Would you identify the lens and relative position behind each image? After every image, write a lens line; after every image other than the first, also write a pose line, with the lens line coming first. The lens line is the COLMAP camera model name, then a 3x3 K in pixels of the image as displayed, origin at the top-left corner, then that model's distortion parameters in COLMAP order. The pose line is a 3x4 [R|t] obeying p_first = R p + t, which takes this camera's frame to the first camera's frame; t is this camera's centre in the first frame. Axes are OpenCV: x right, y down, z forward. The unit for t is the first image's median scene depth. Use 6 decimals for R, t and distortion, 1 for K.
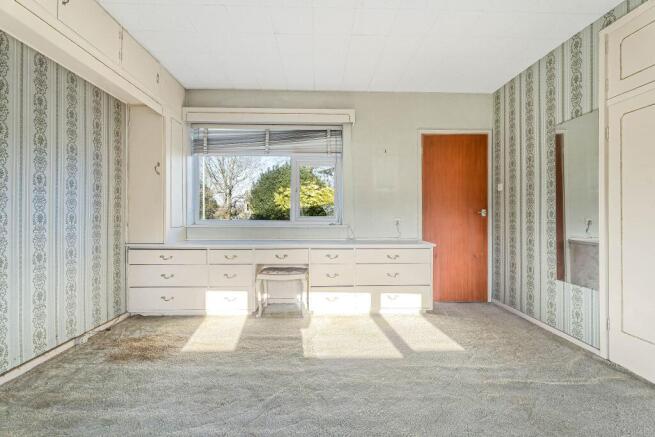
lens RADIAL K [[304.8, 0, 326.5], [0, 304.8, 216.0], [0, 0, 1]] dist [0.007855, -0.002590]
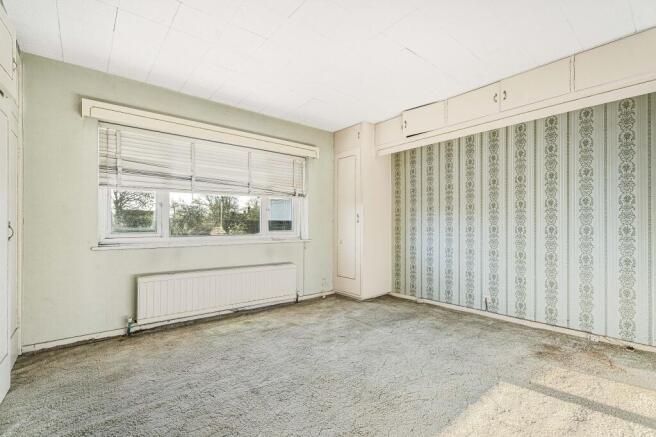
lens RADIAL K [[305.3, 0, 329.0], [0, 305.3, 224.7], [0, 0, 1]] dist [0.007855, -0.002590]
pose [[-0.787567, -0.002335, -0.616225, 0.733390], [0.004237, 0.999949, -0.009204, -0.010912], [0.616215, -0.009859, -0.787517, 1.390697]]
